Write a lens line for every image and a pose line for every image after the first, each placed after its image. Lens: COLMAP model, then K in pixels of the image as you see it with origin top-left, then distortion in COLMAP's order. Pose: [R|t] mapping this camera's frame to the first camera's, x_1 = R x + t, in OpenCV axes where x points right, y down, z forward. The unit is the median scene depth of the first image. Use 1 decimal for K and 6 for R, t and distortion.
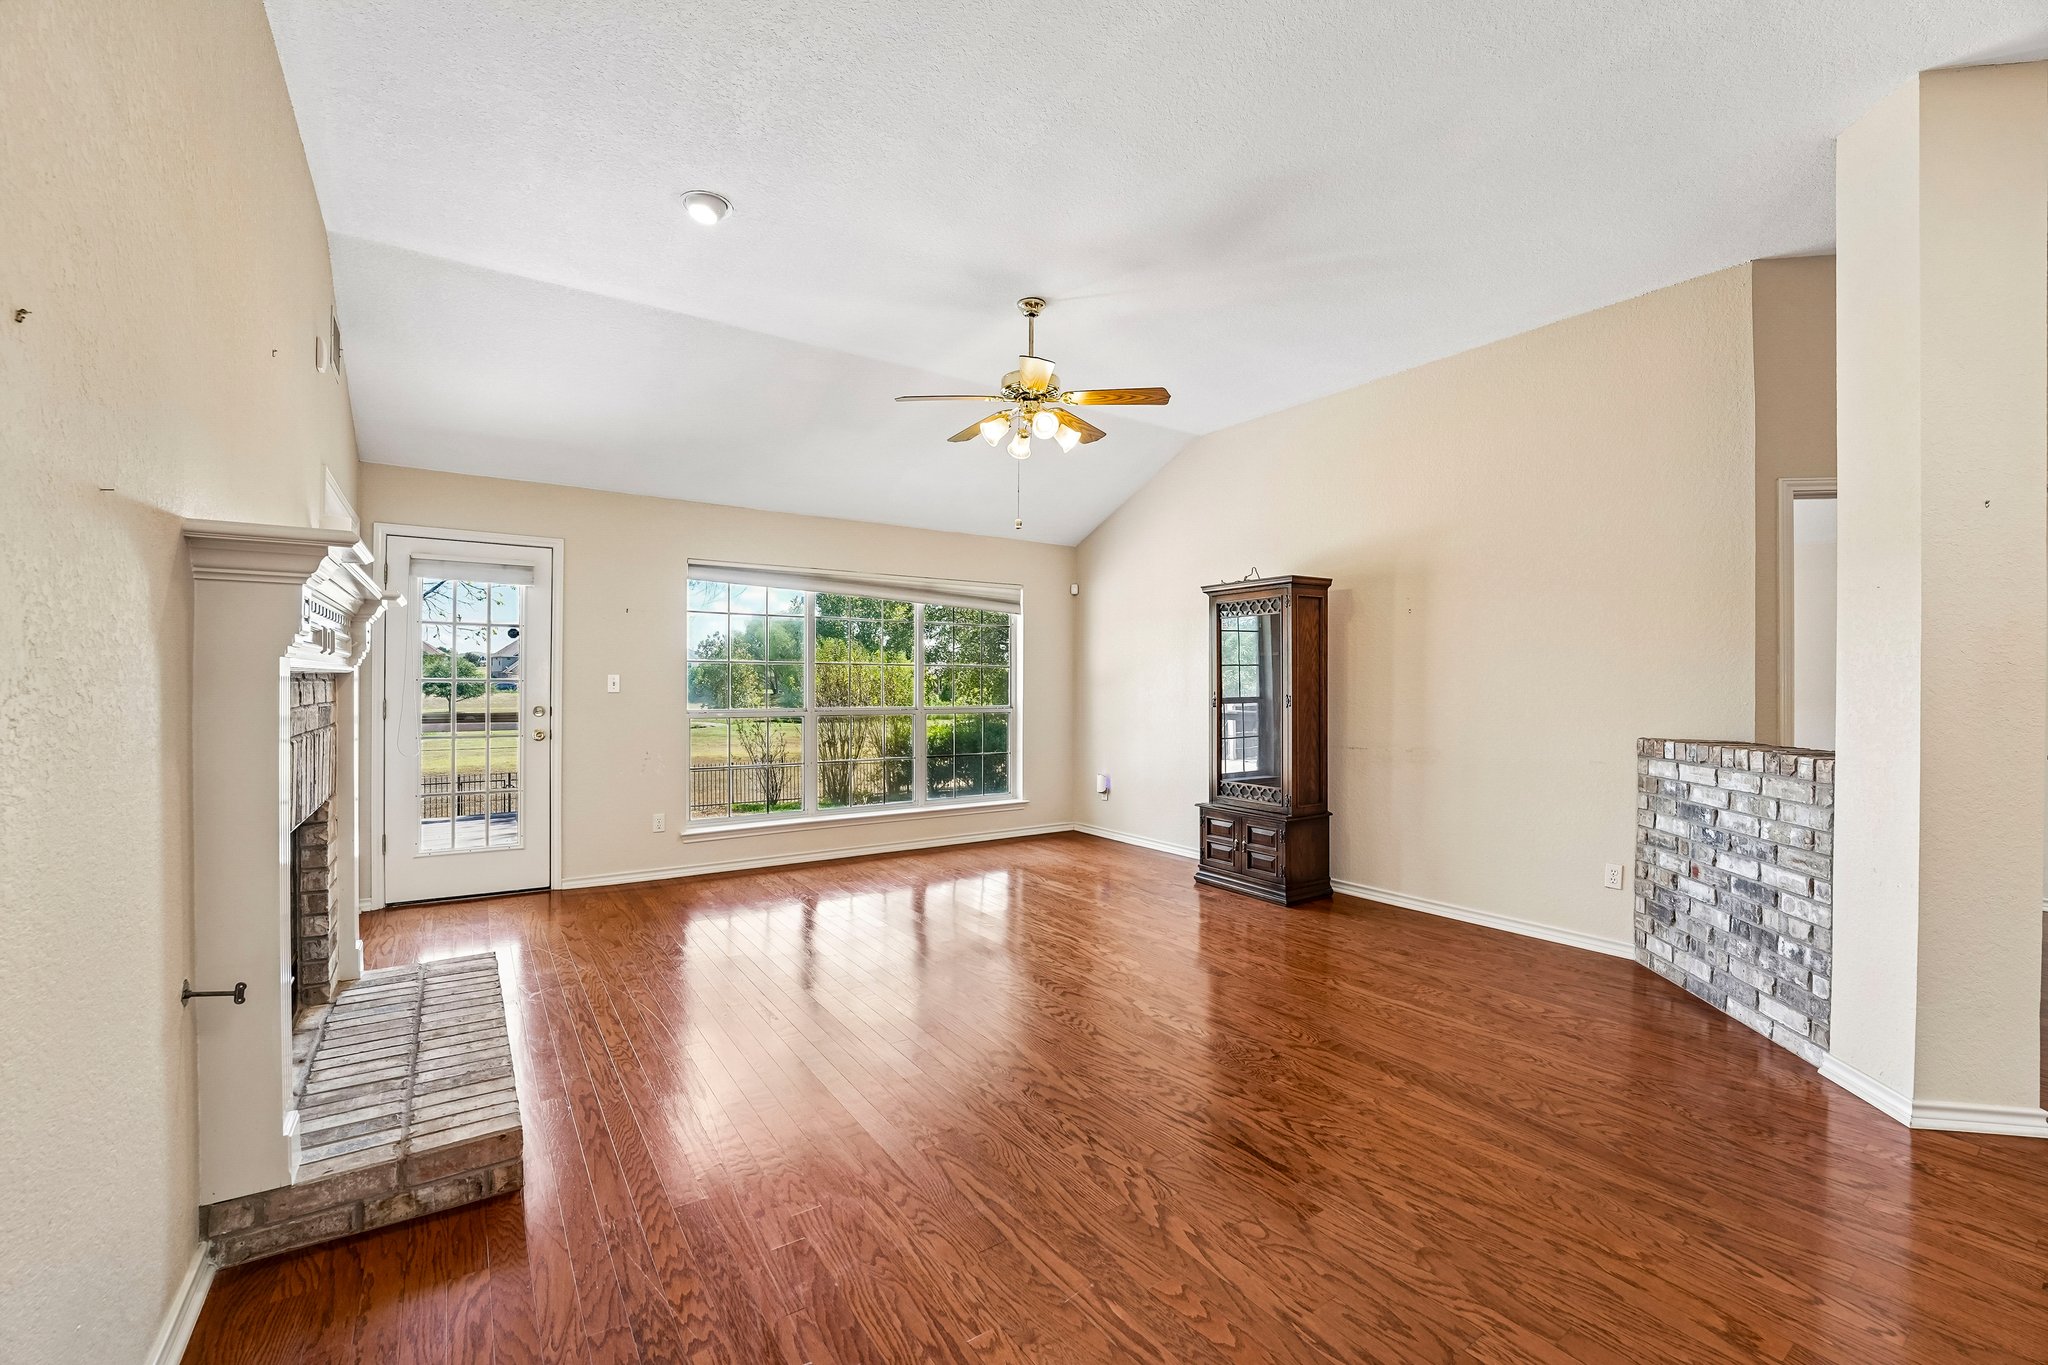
lens RADIAL K [[834.9, 0, 1016.0], [0, 834.9, 683.8], [0, 0, 1]] dist [-0.029124, 0.003746]
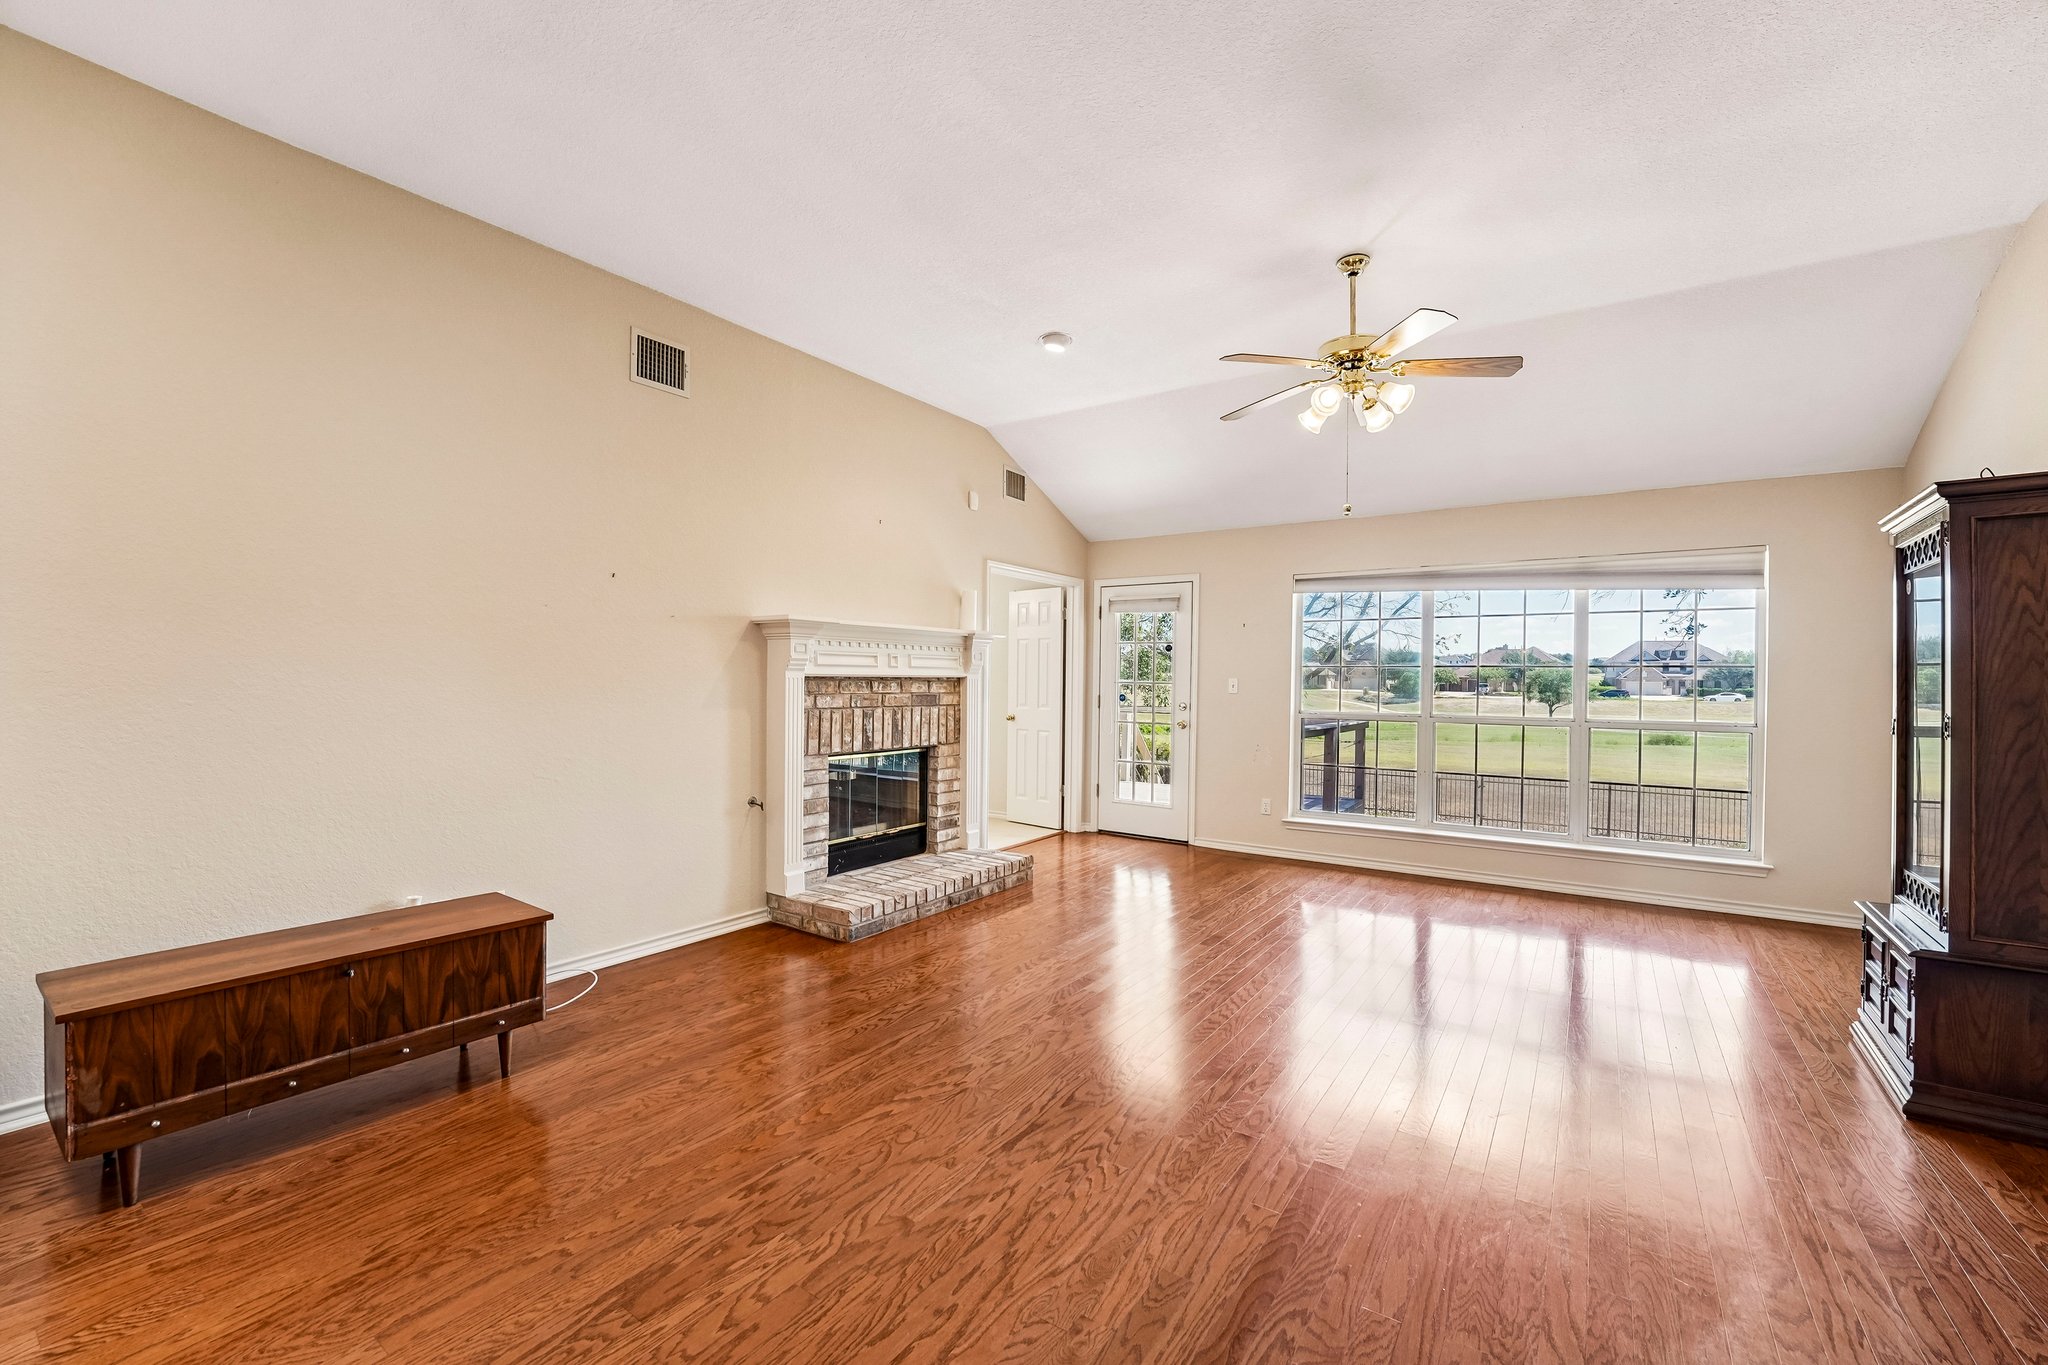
lens RADIAL K [[834.9, 0, 1016.0], [0, 834.9, 683.8], [0, 0, 1]] dist [-0.029124, 0.003746]
pose [[0.355299, 0.002555, -0.934749, 0.992754], [-0.009851, 0.999951, -0.001011, 0.001465], [0.934701, 0.009567, 0.355307, 0.482634]]
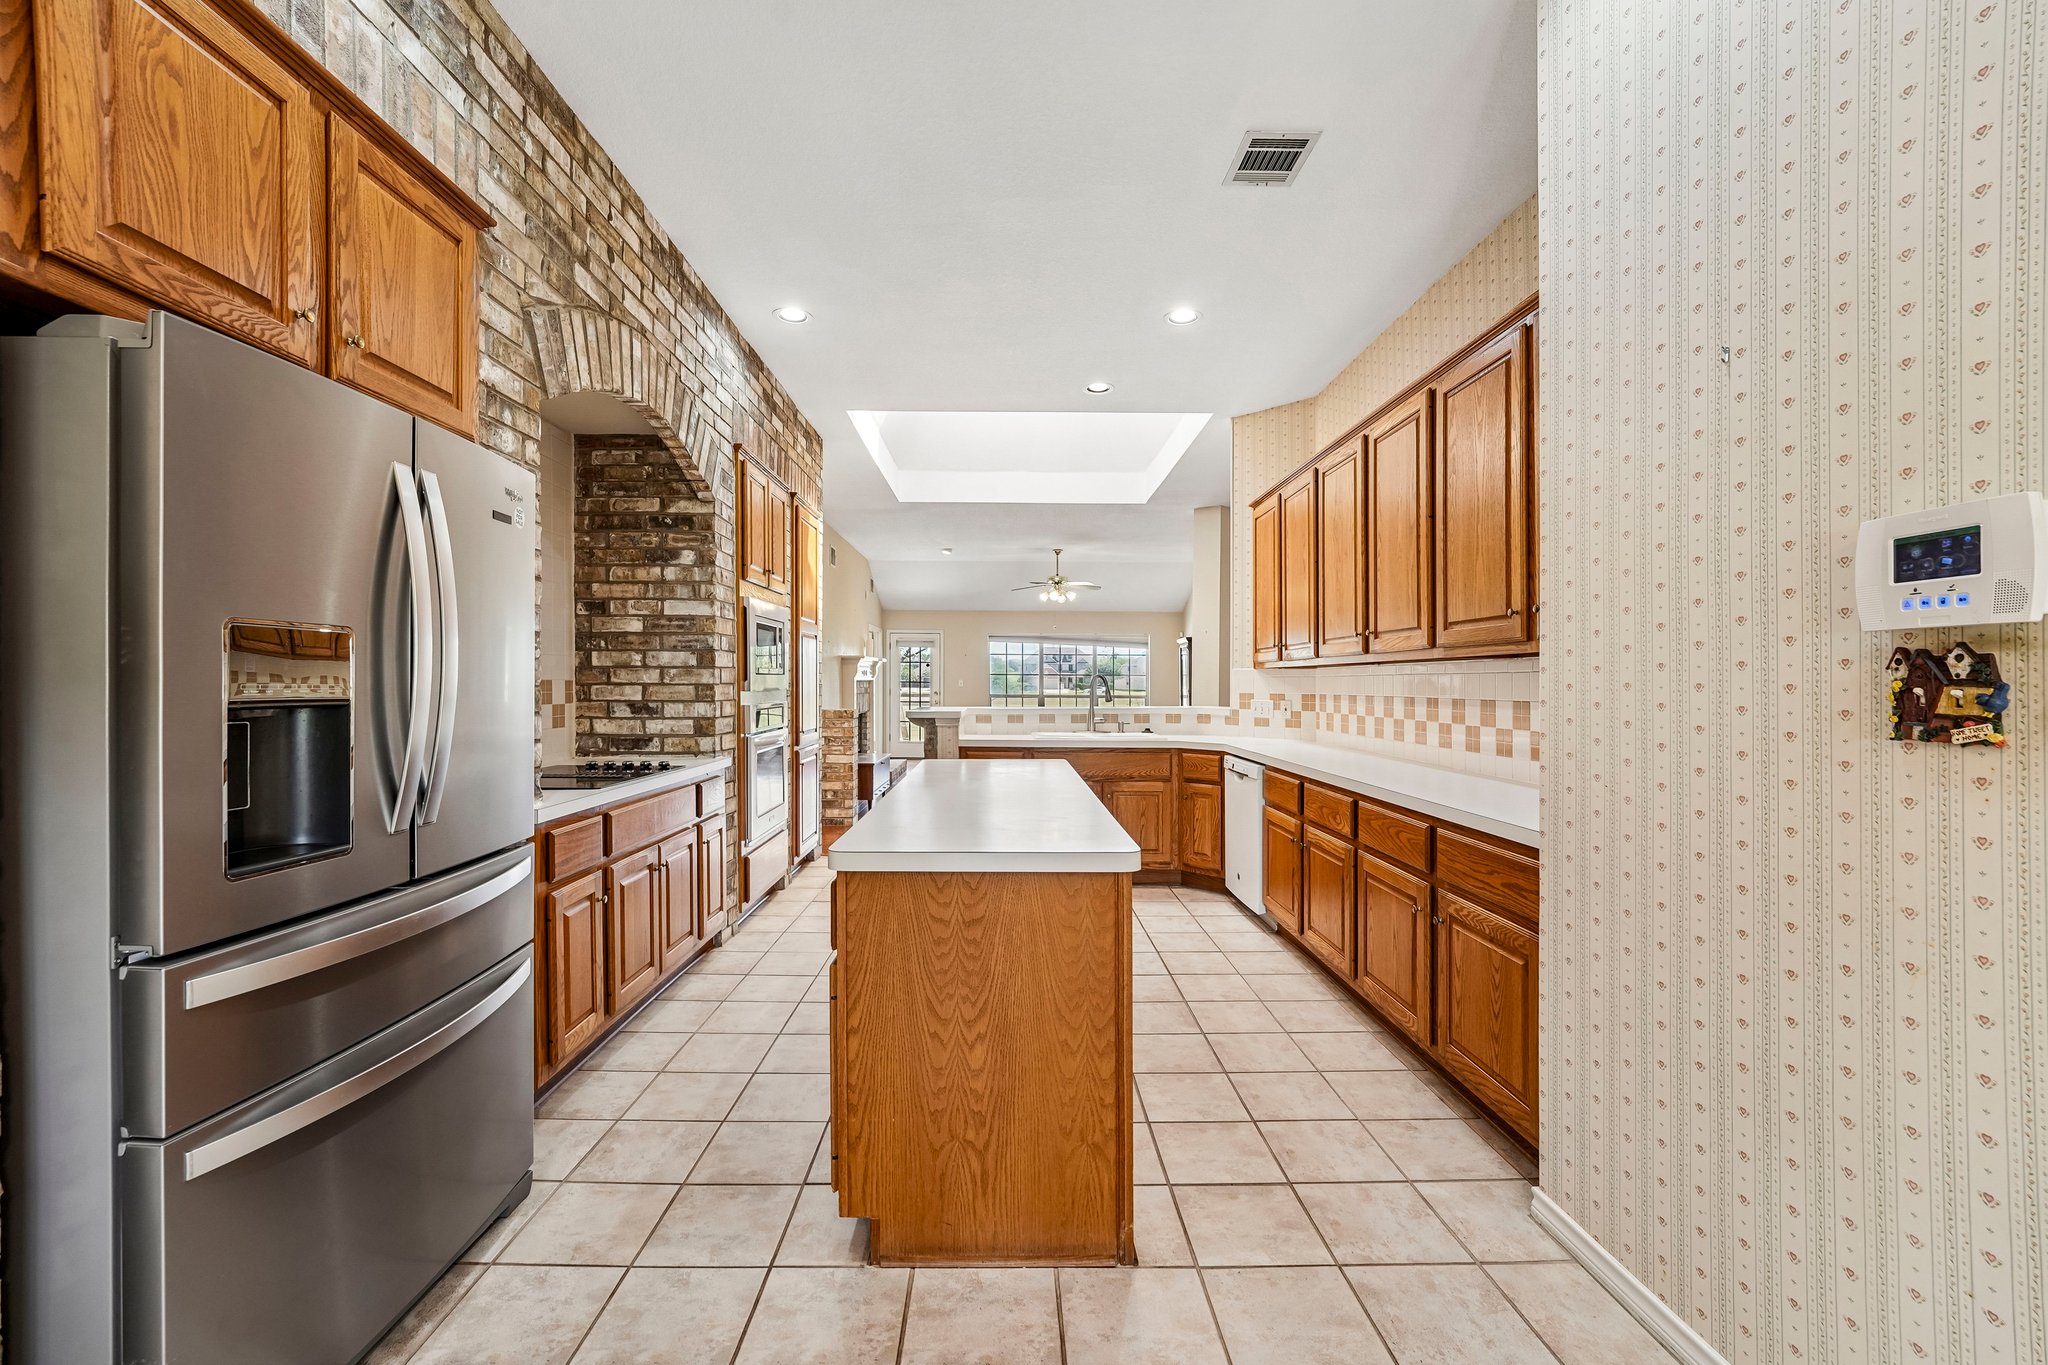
lens RADIAL K [[807.8, 0, 1001.1], [0, 807.8, 677.0], [0, 0, 1]] dist [-0.006658, -0.000006]
pose [[0.828844, -0.006921, -0.559438, 1.924589], [0.001391, 0.999946, -0.010309, 0.011517], [0.559479, 0.007767, 0.828808, -1.919337]]
